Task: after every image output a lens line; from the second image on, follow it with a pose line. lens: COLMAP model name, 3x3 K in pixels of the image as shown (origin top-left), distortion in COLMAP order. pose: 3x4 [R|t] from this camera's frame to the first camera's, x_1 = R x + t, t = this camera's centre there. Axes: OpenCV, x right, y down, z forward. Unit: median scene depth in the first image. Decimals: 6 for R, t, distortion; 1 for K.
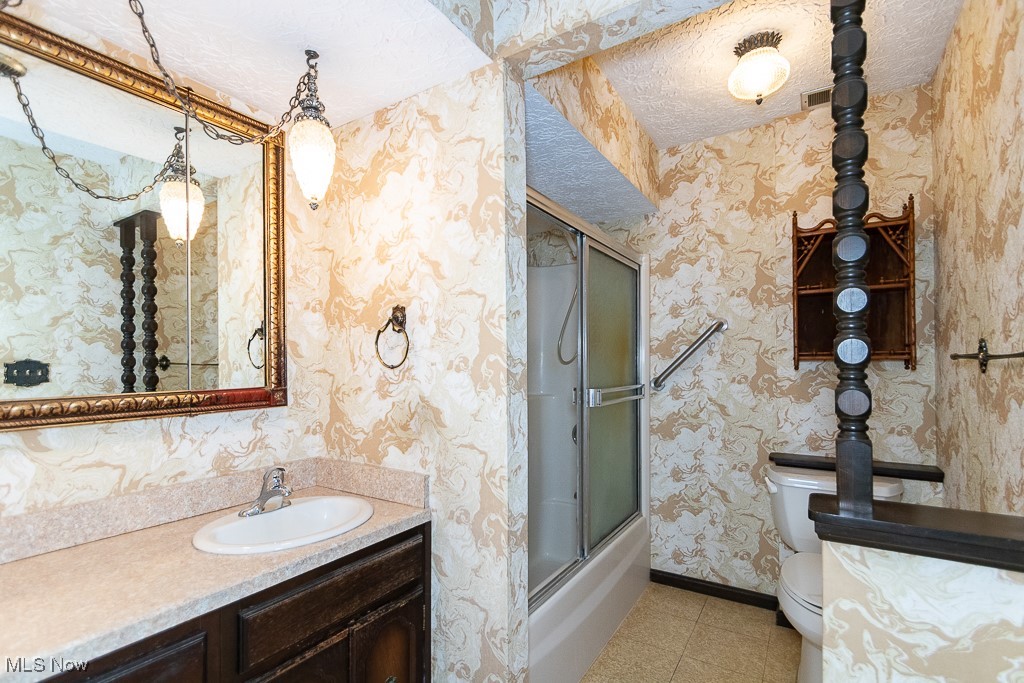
lens RADIAL K [[477.3, 0, 506.1], [0, 477.3, 358.3], [0, 0, 1]] dist [0.009614, 0.000169]
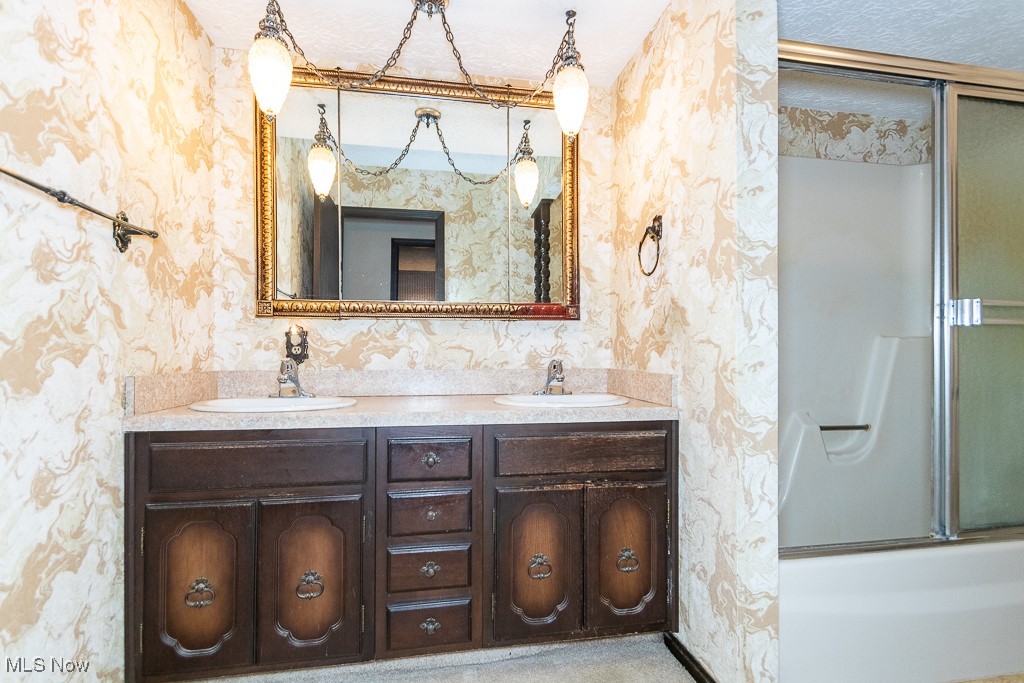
lens RADIAL K [[474.2, 0, 510.3], [0, 474.2, 349.1], [0, 0, 1]] dist [0.001345, -0.000189]
pose [[0.682638, 0.003918, -0.730746, 0.339241], [0.001484, 0.999976, 0.006748, 0.187217], [0.730755, -0.005691, 0.682616, 0.060665]]
